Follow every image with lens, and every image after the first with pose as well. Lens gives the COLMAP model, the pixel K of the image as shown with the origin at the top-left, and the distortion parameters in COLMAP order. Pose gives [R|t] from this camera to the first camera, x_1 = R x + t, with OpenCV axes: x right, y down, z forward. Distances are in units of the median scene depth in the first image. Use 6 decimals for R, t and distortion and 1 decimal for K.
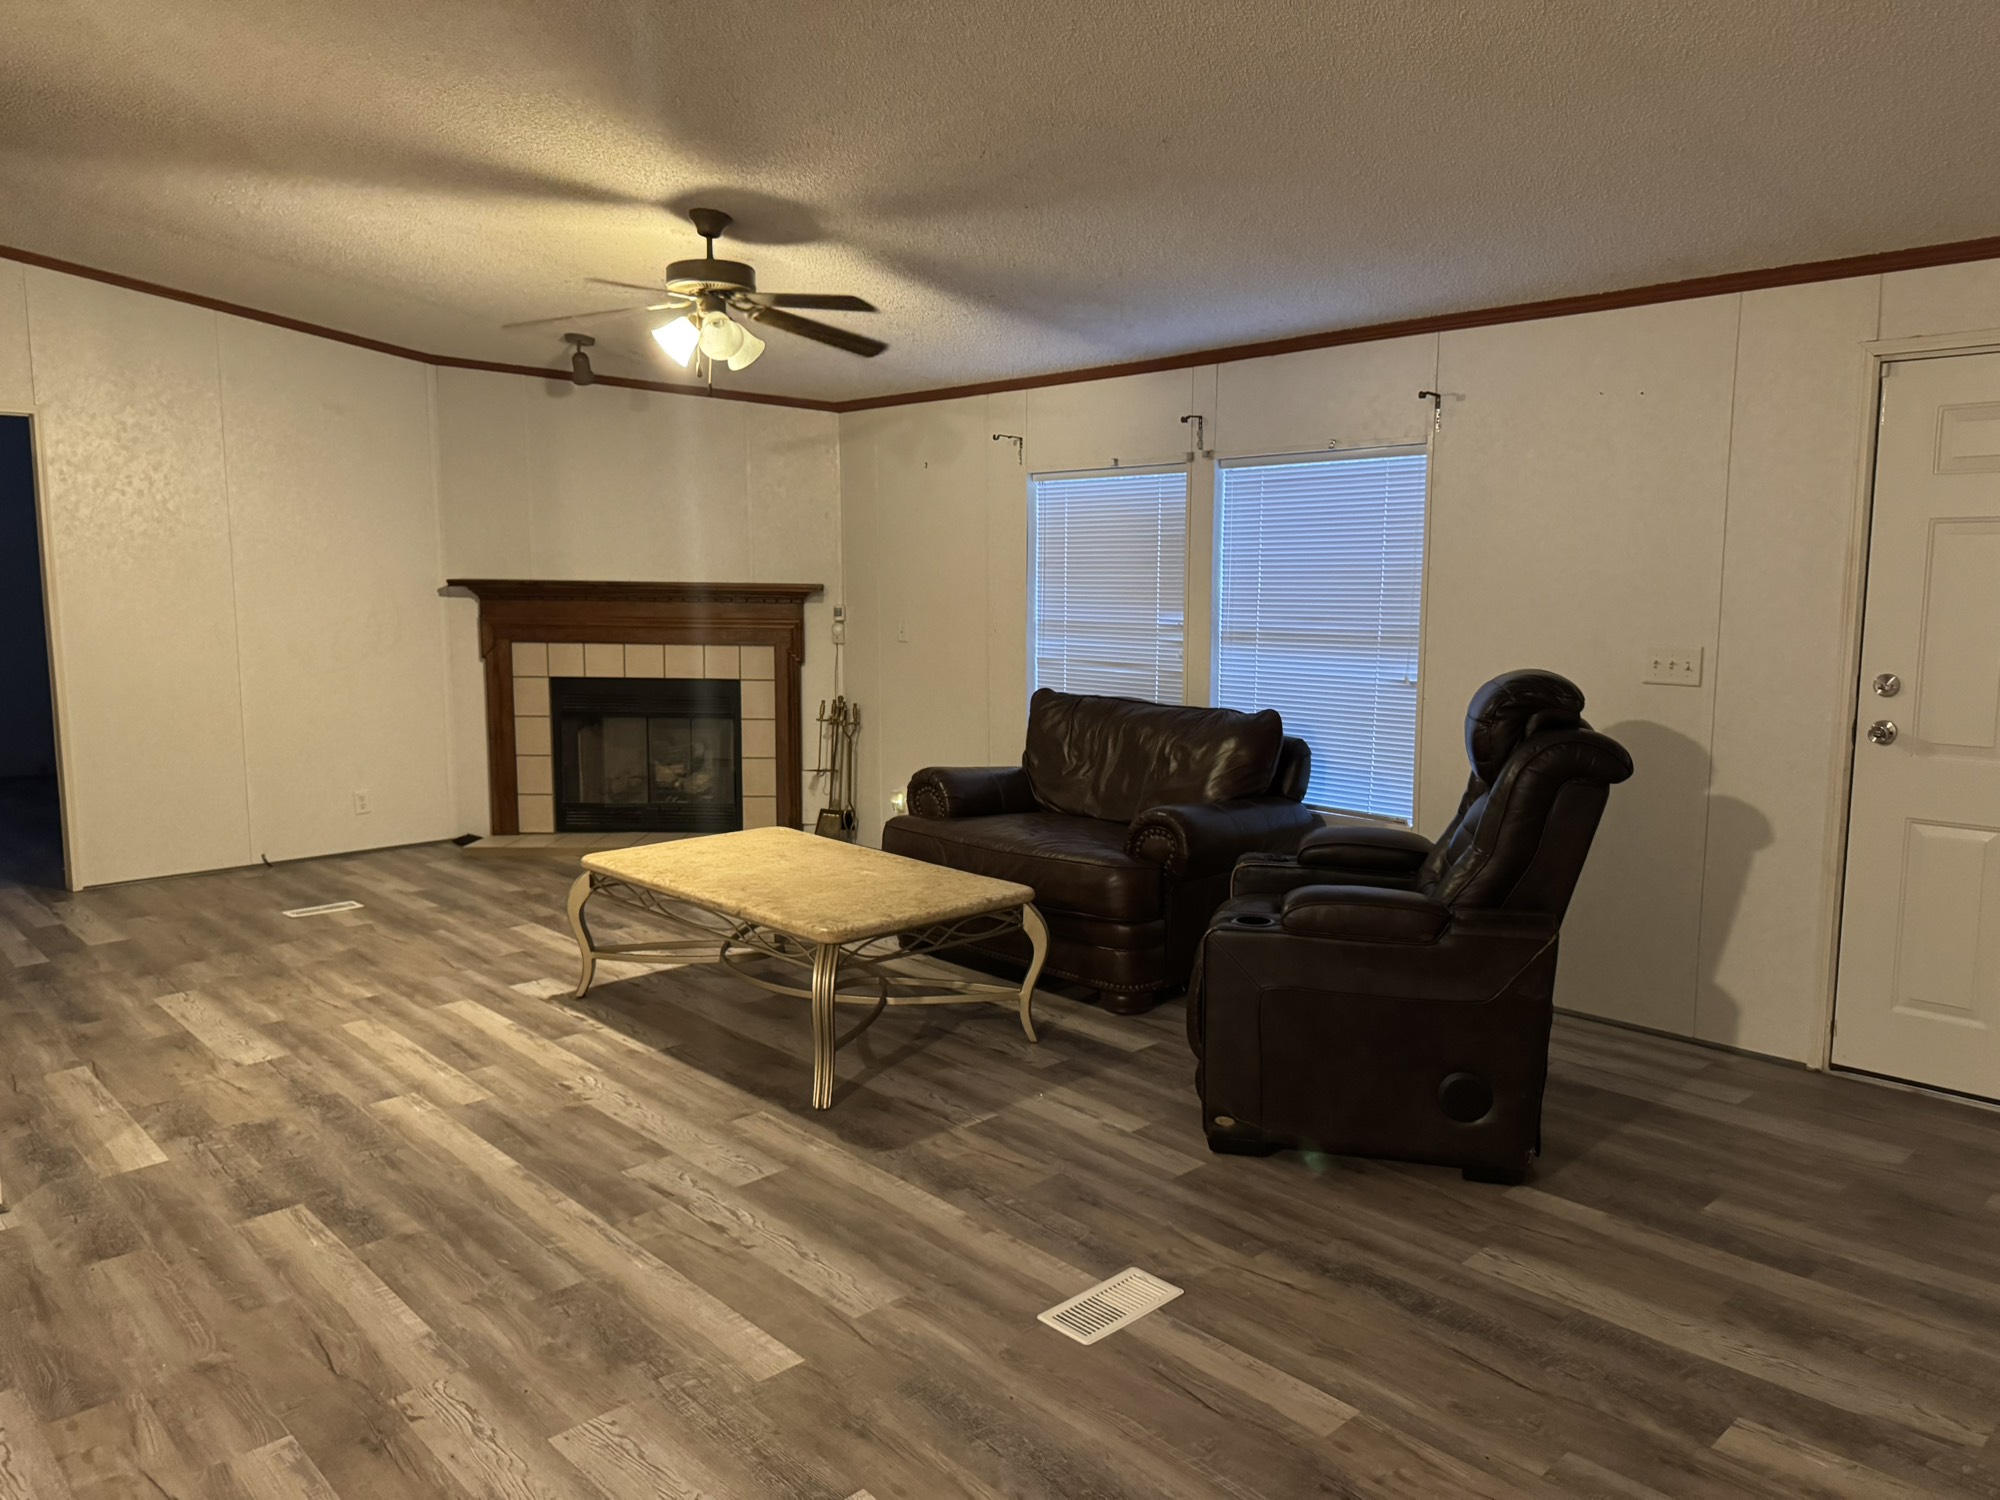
lens RADIAL K [[1419.9, 0, 996.3], [0, 1419.9, 743.1], [0, 0, 1]] dist [0.029796, -0.037719]
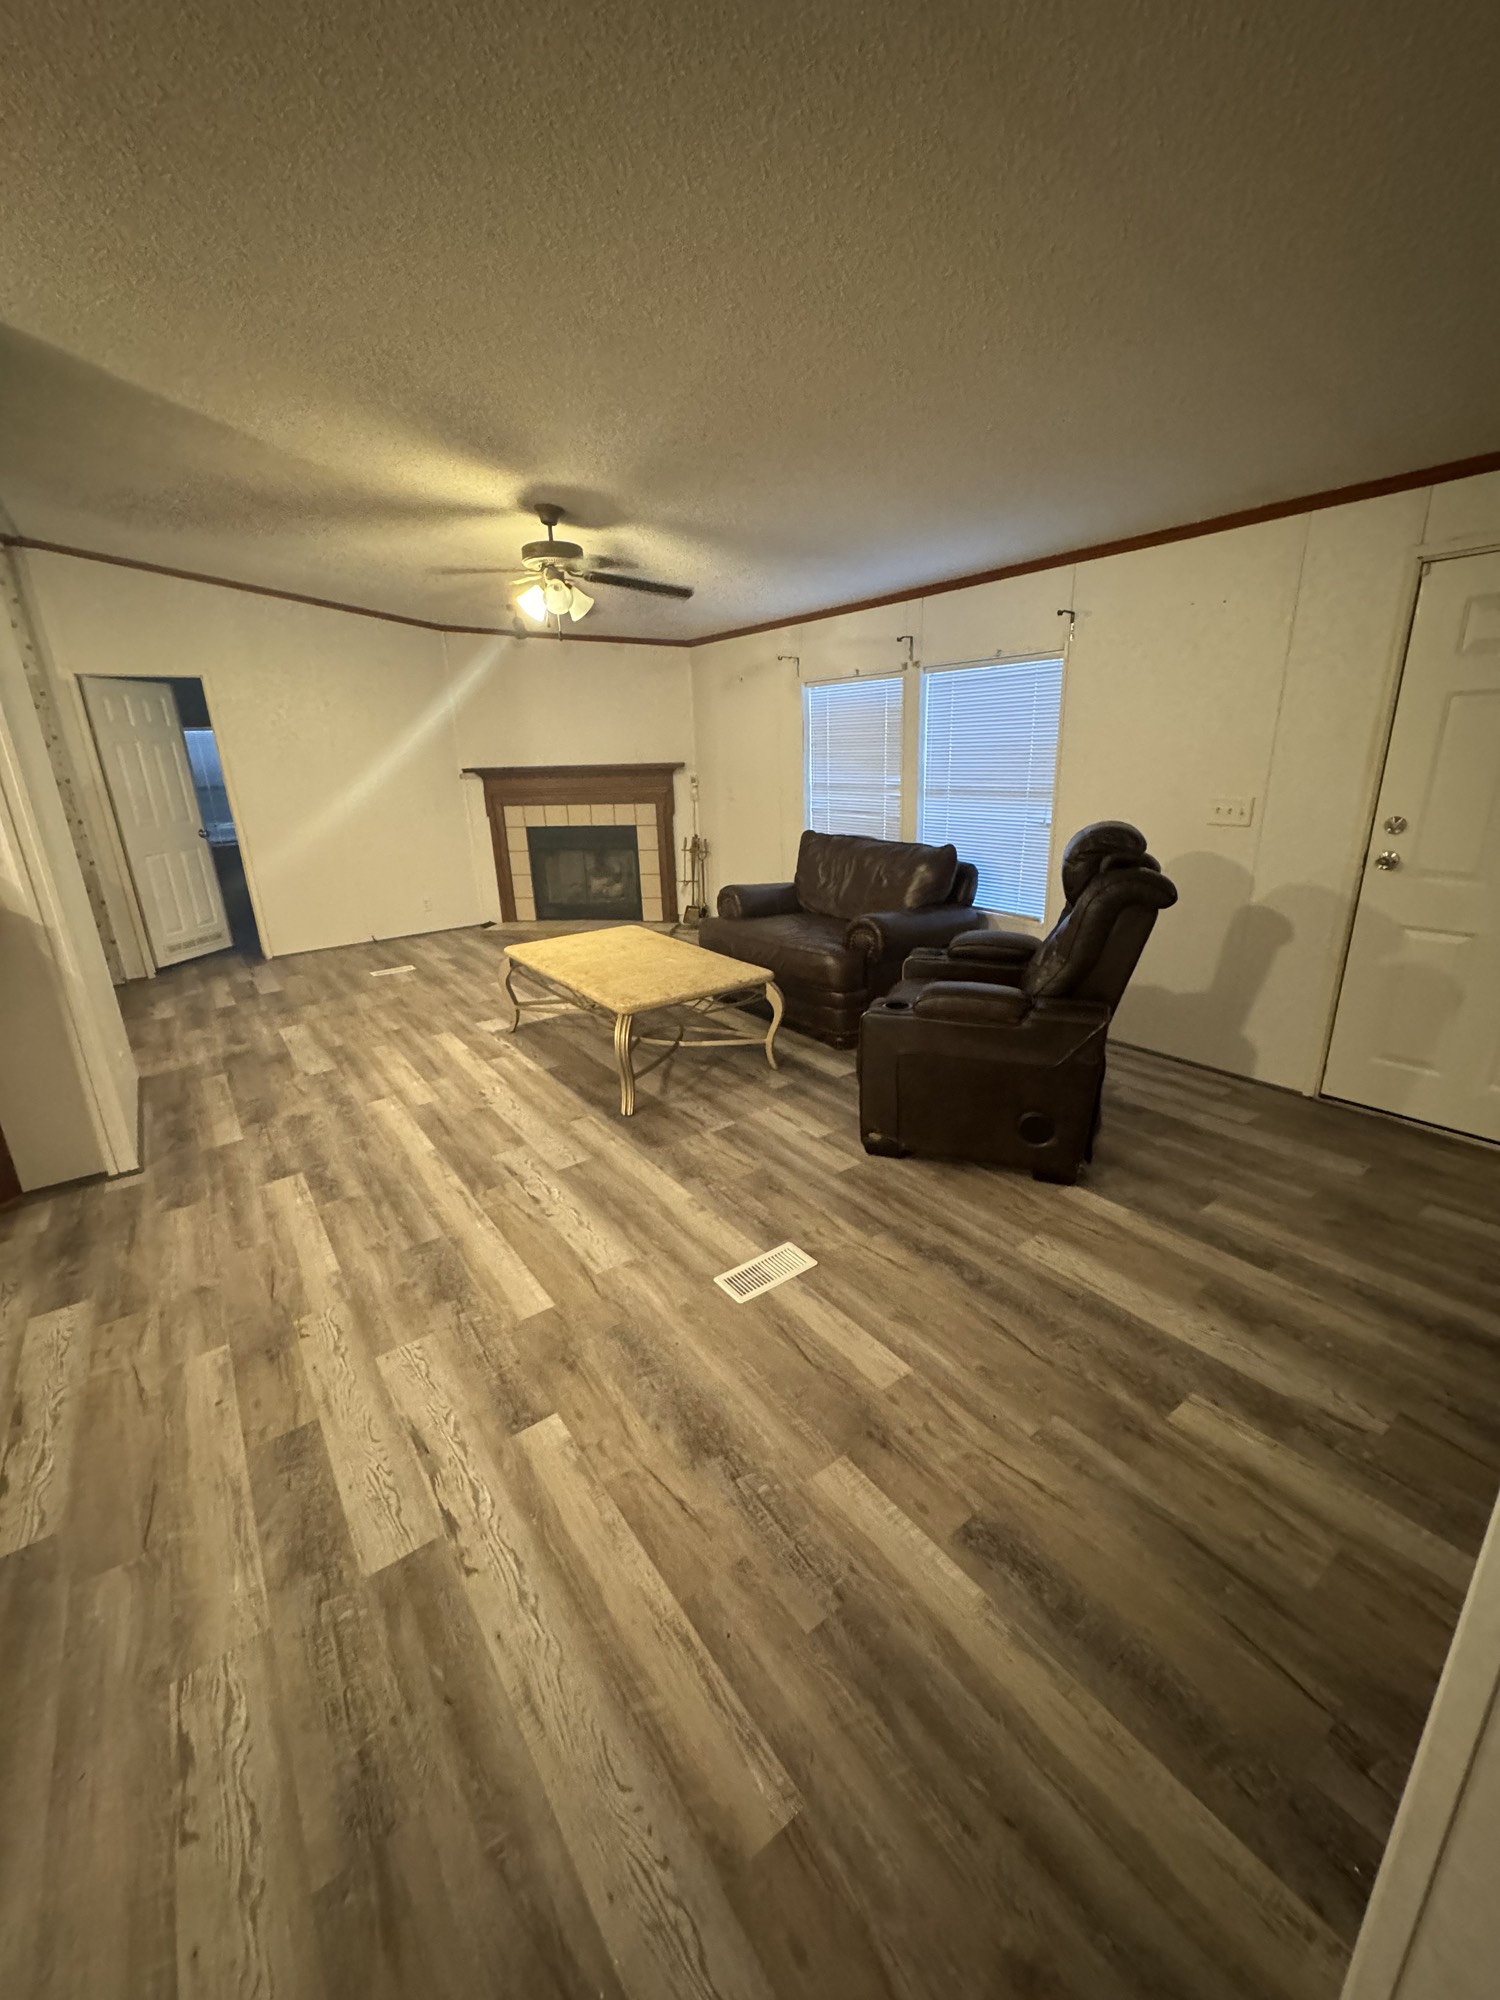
lens RADIAL K [[798.3, 0, 747.1], [0, 798.3, 997.6], [0, 0, 1]] dist [-0.006744, 0.001374]
pose [[0.991397, 0.004089, -0.130827, 0.125048], [0.020249, 0.982689, 0.184153, -0.031824], [0.129315, -0.185217, 0.974152, 0.173565]]
